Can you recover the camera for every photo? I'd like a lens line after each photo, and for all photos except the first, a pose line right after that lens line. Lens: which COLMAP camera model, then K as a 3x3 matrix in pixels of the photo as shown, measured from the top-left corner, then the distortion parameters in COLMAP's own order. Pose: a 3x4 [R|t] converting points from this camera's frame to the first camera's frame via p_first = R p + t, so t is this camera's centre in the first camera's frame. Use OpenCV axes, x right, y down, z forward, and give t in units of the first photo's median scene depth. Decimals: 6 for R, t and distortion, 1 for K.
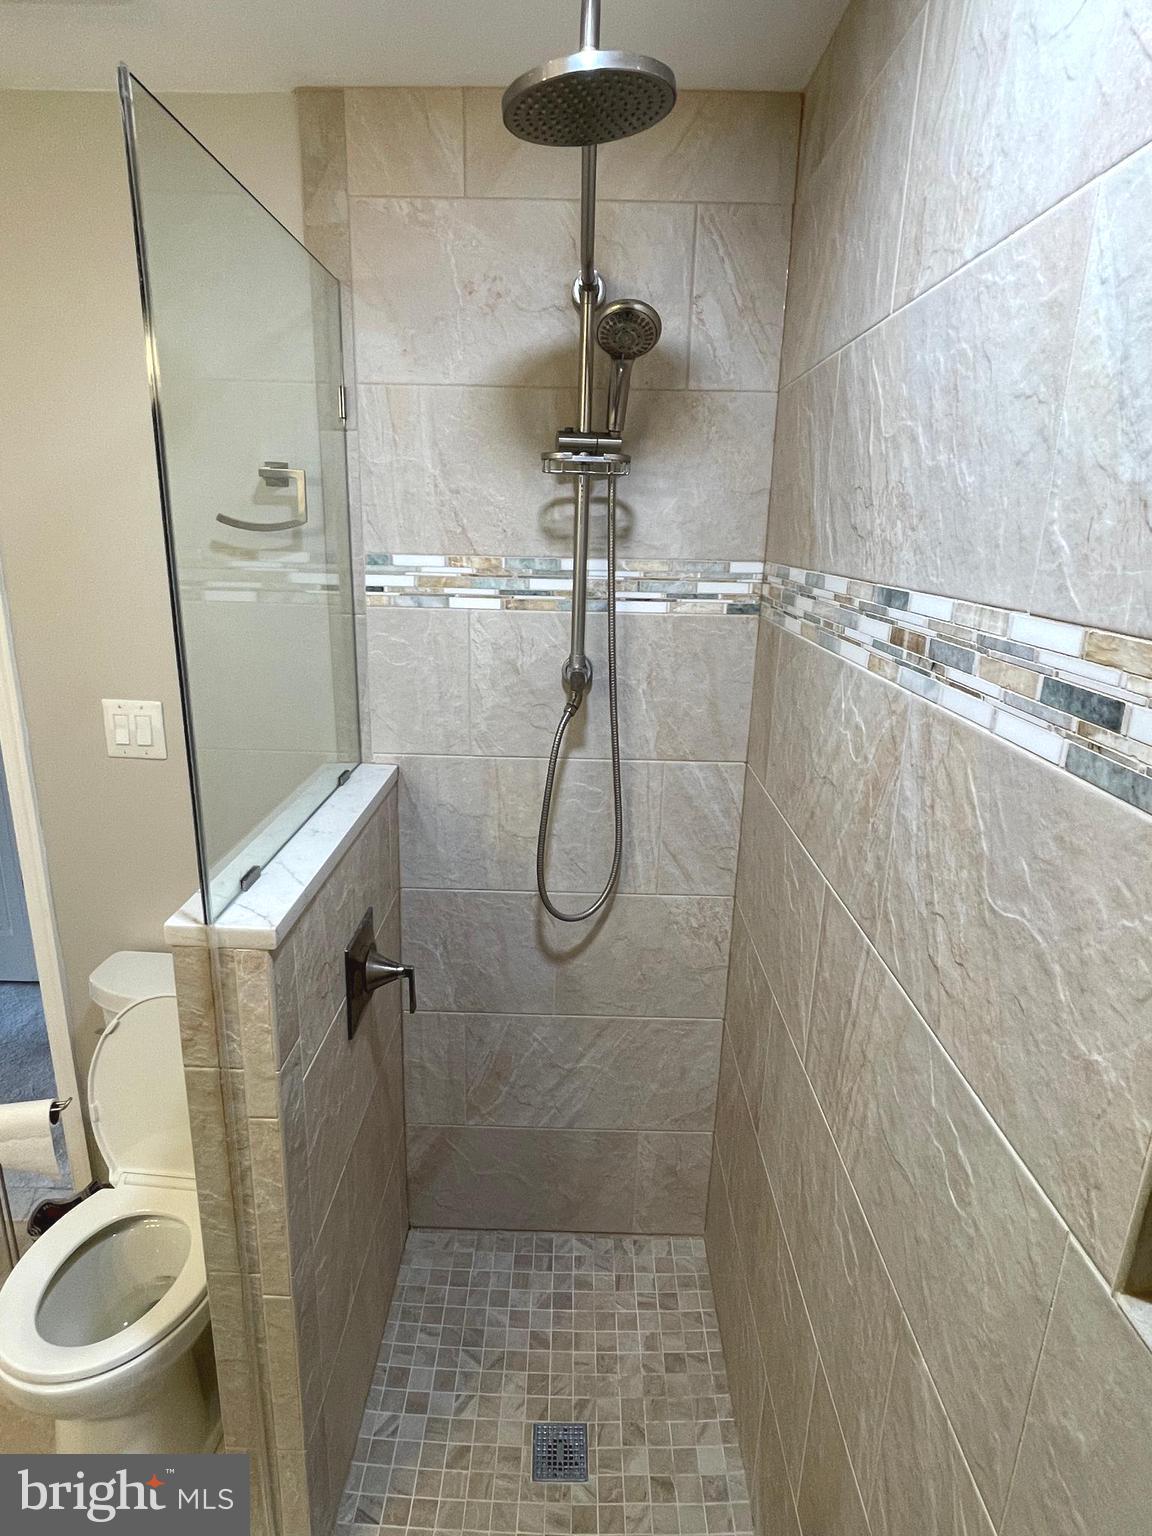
lens RADIAL K [[844.9, 0, 570.6], [0, 844.9, 767.2], [0, 0, 1]] dist [-0.001697, -0.002589]
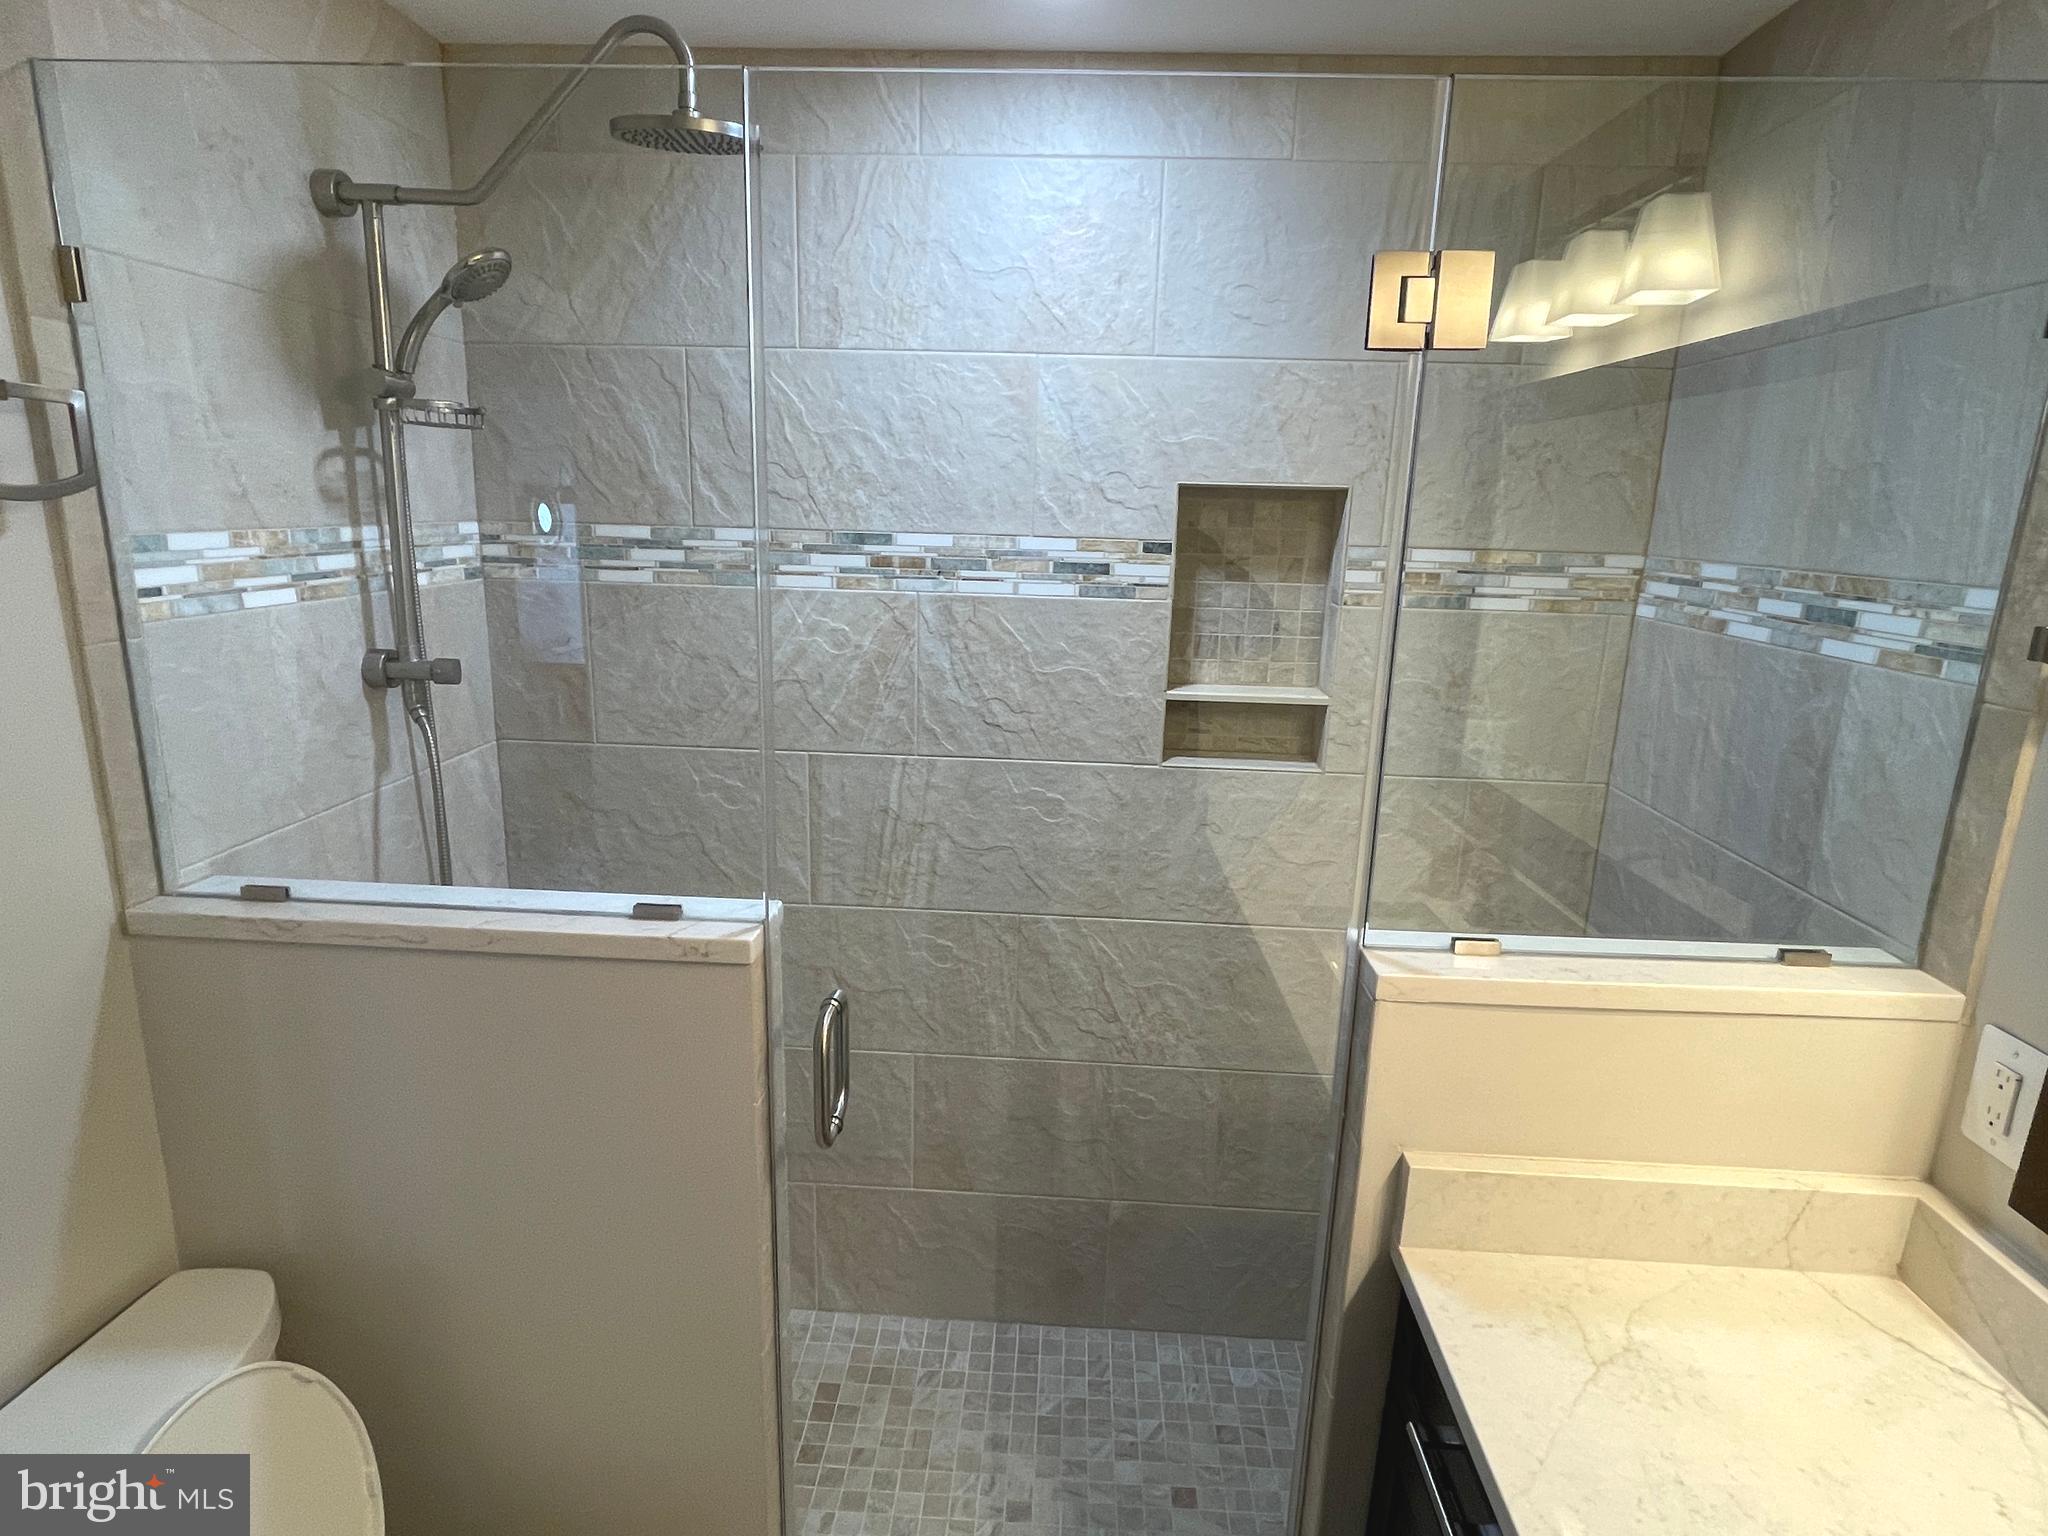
lens RADIAL K [[1126.6, 0, 1016.3], [0, 1126.6, 775.1], [0, 0, 1]] dist [-0.001697, -0.002589]
pose [[0.042171, -0.257778, 0.965283, -1.013996], [0.250613, 0.937984, 0.239539, -0.127497], [-0.967168, 0.231811, 0.104158, 0.357932]]
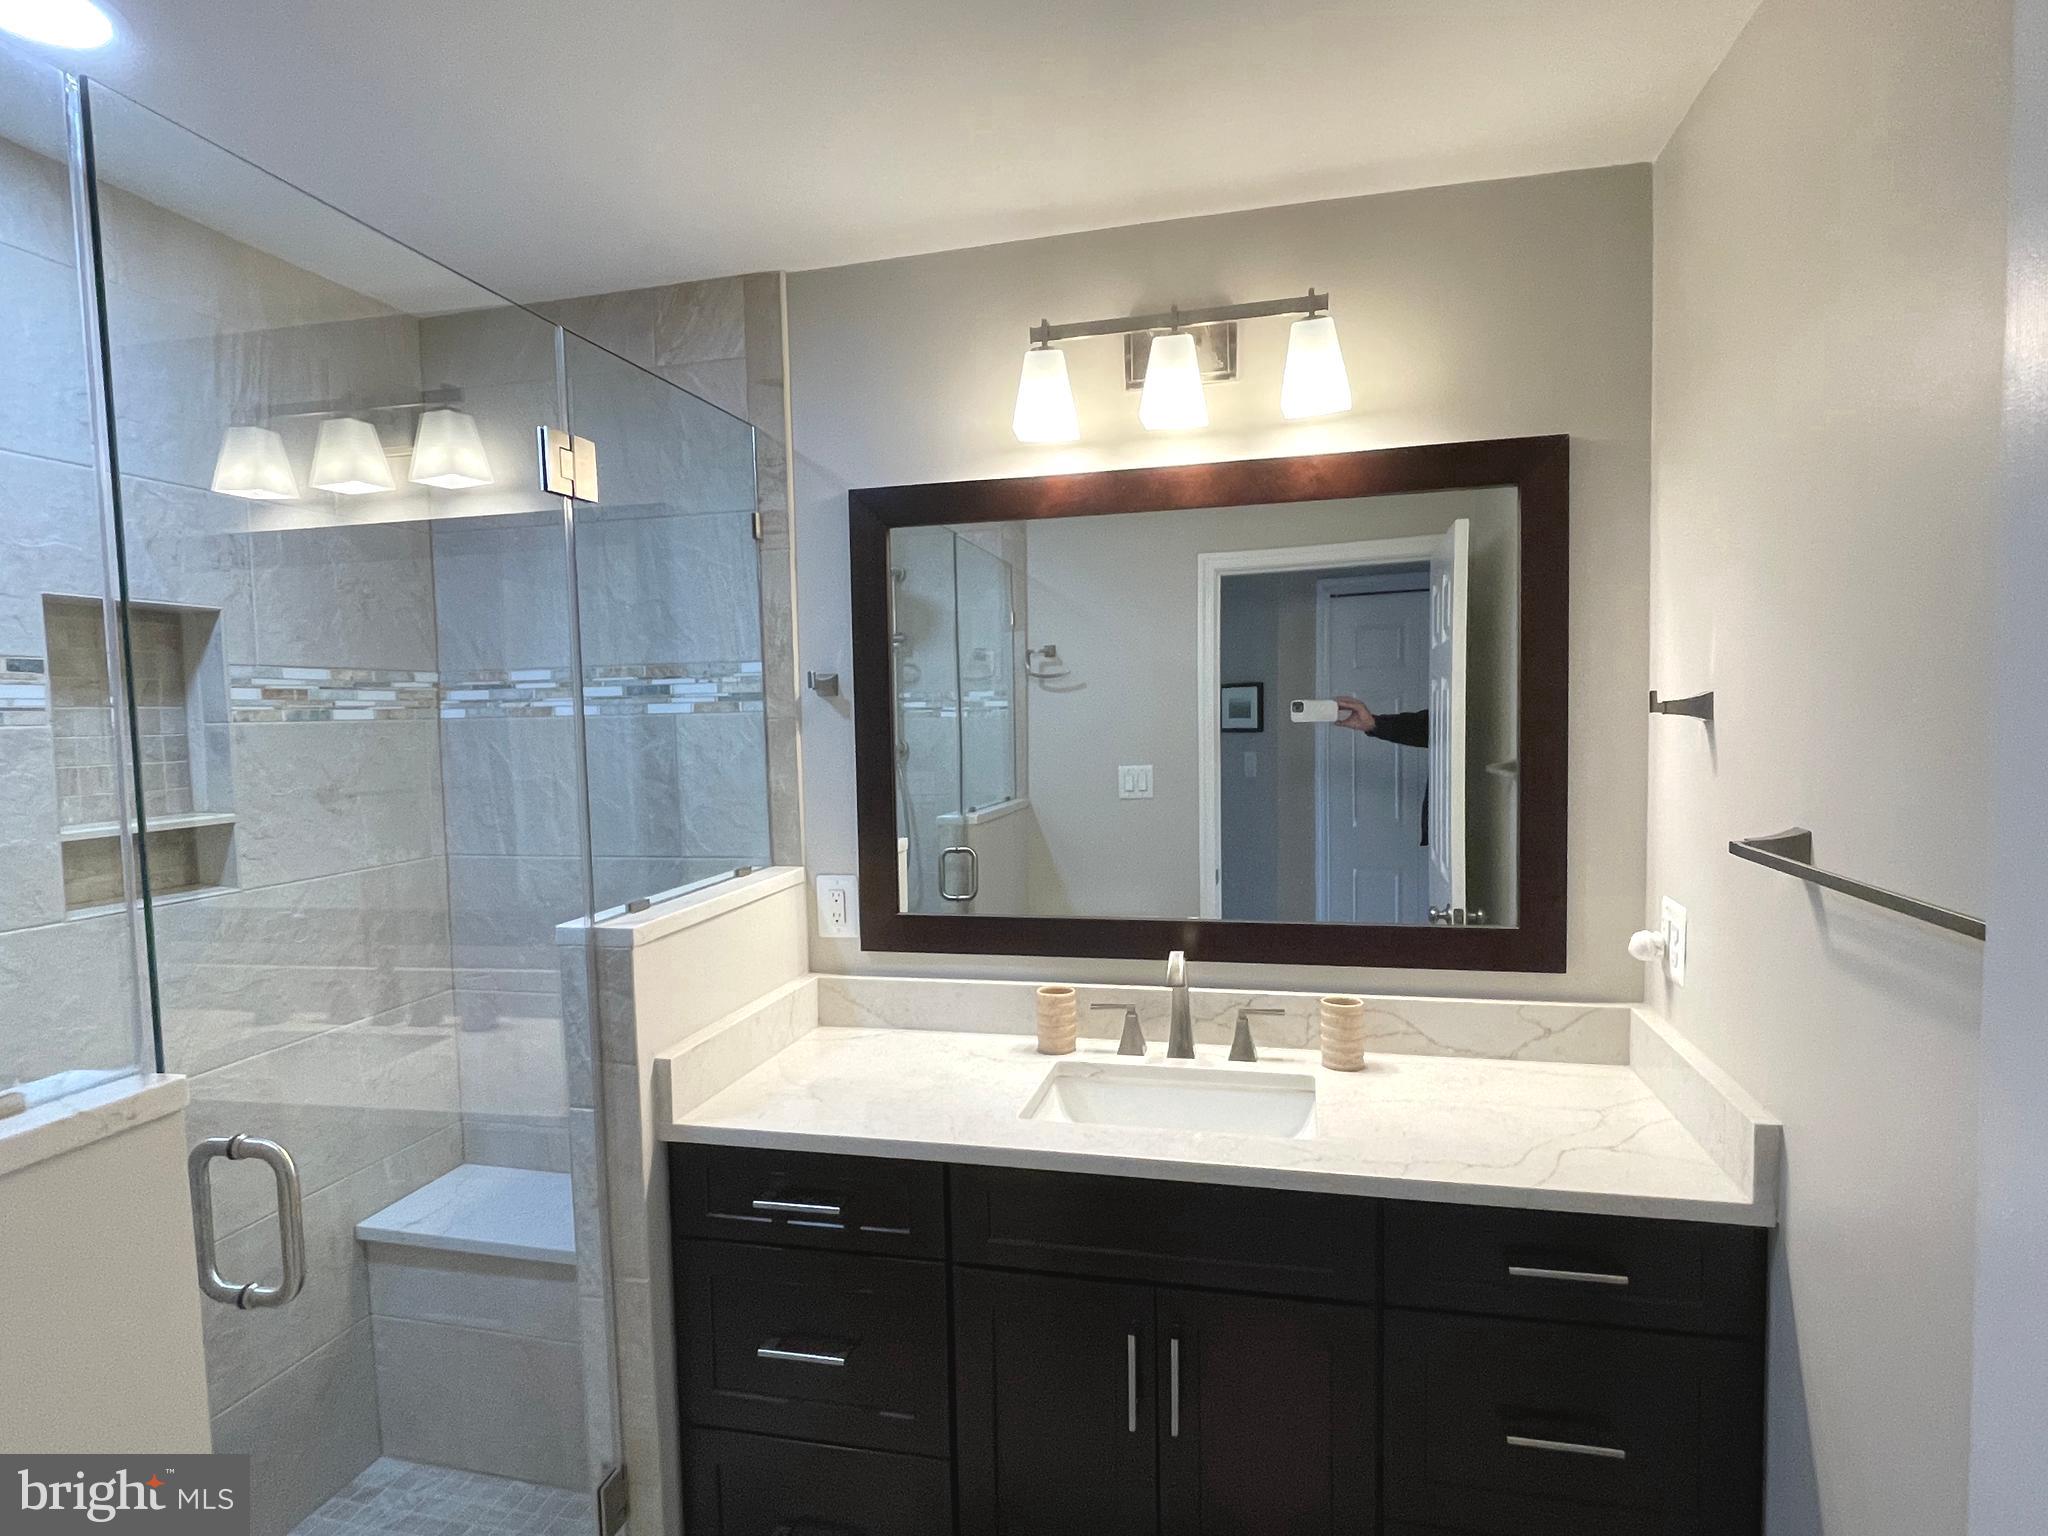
lens RADIAL K [[1126.6, 0, 1028.4], [0, 1126.6, 771.7], [0, 0, 1]] dist [-0.001697, -0.002589]
pose [[-0.976198, -0.014686, 0.216383, -0.898689], [0.058384, 0.943079, 0.327404, -0.219524], [-0.208875, 0.332244, -0.919774, 1.058506]]
